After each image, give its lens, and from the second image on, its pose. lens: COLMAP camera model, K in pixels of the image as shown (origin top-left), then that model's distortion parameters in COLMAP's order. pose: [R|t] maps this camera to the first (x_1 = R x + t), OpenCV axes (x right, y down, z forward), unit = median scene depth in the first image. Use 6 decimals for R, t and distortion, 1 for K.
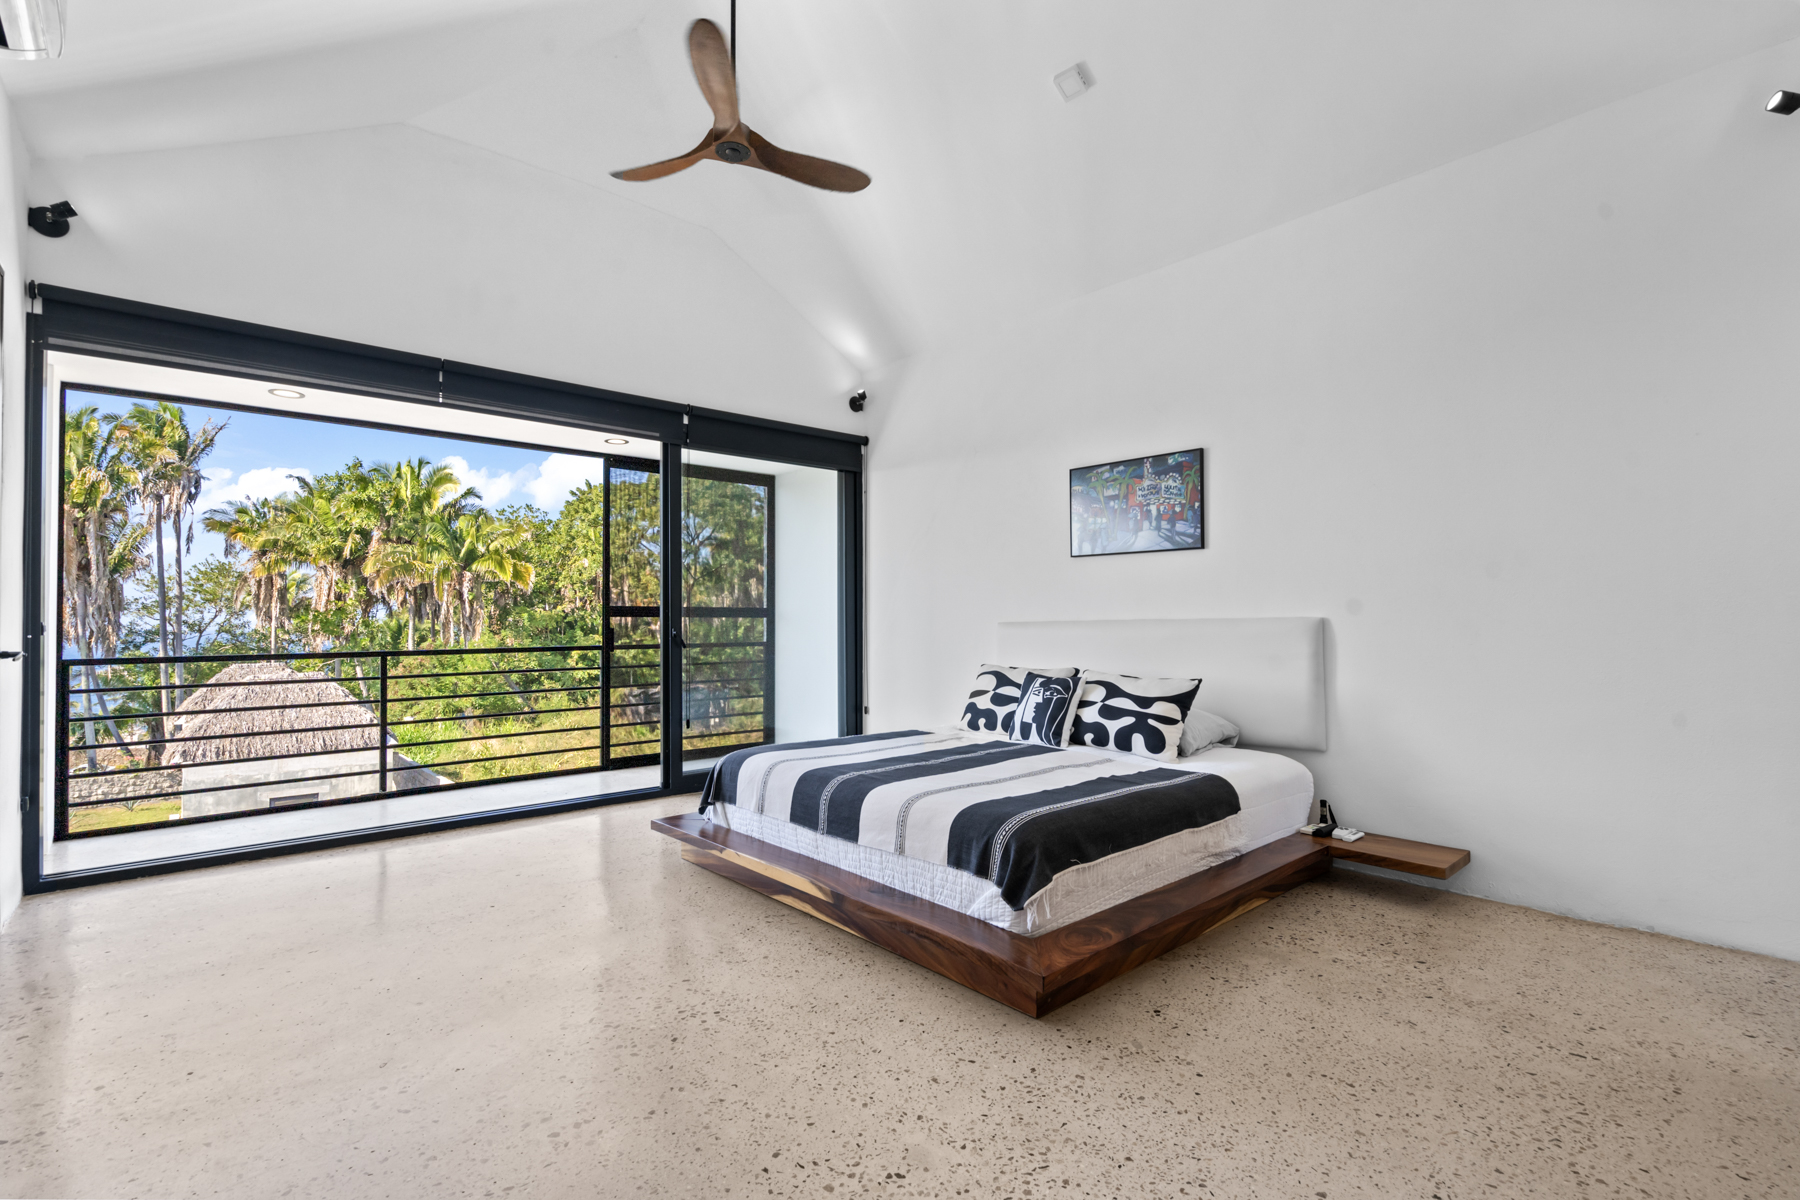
lens RADIAL K [[824.2, 0, 890.6], [0, 824.2, 605.8], [0, 0, 1]] dist [-0.002010, -0.000002]
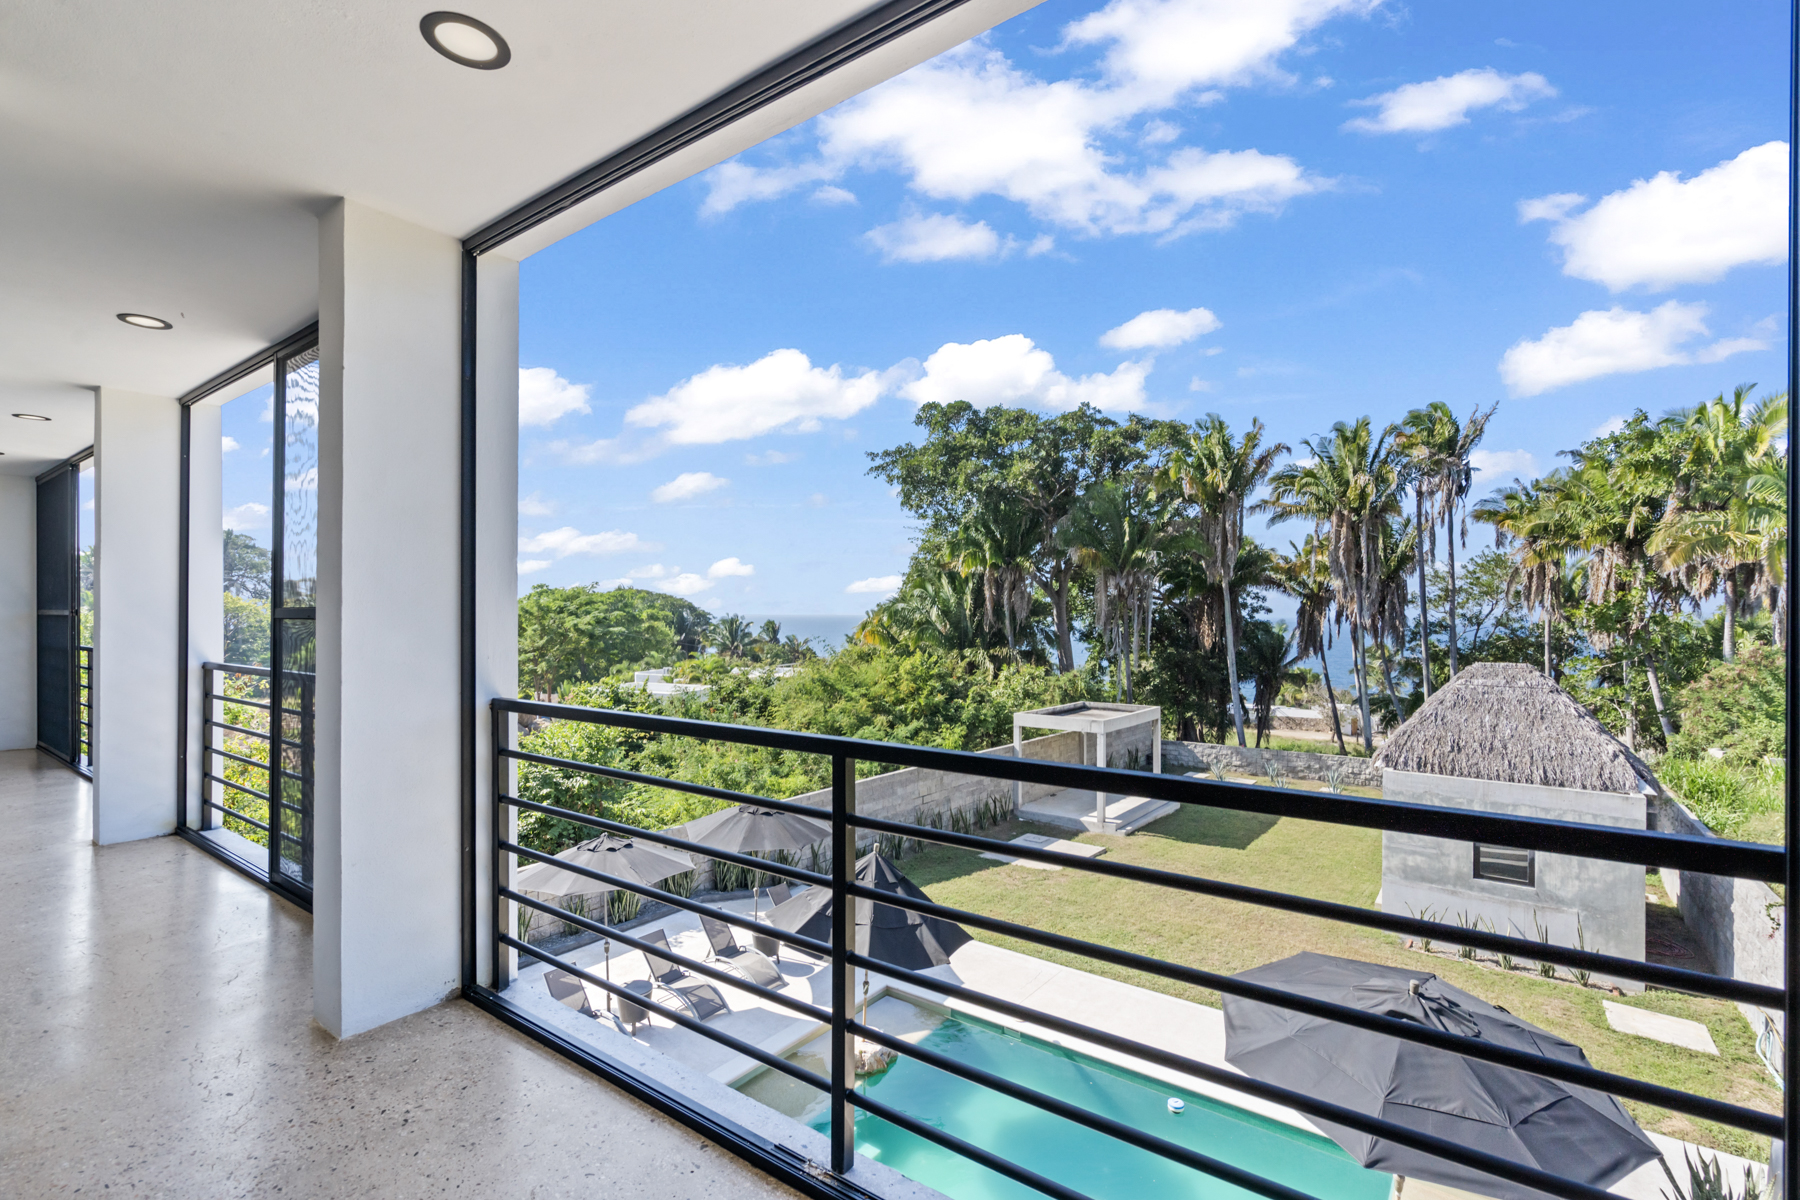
lens RADIAL K [[824.2, 0, 889.2], [0, 824.2, 597.4], [0, 0, 1]] dist [-0.002010, -0.000002]
pose [[0.220978, -0.015274, -0.975159, -0.035559], [0.014531, 0.999818, -0.012368, 0.000440], [0.975171, -0.011437, 0.221160, 0.112360]]
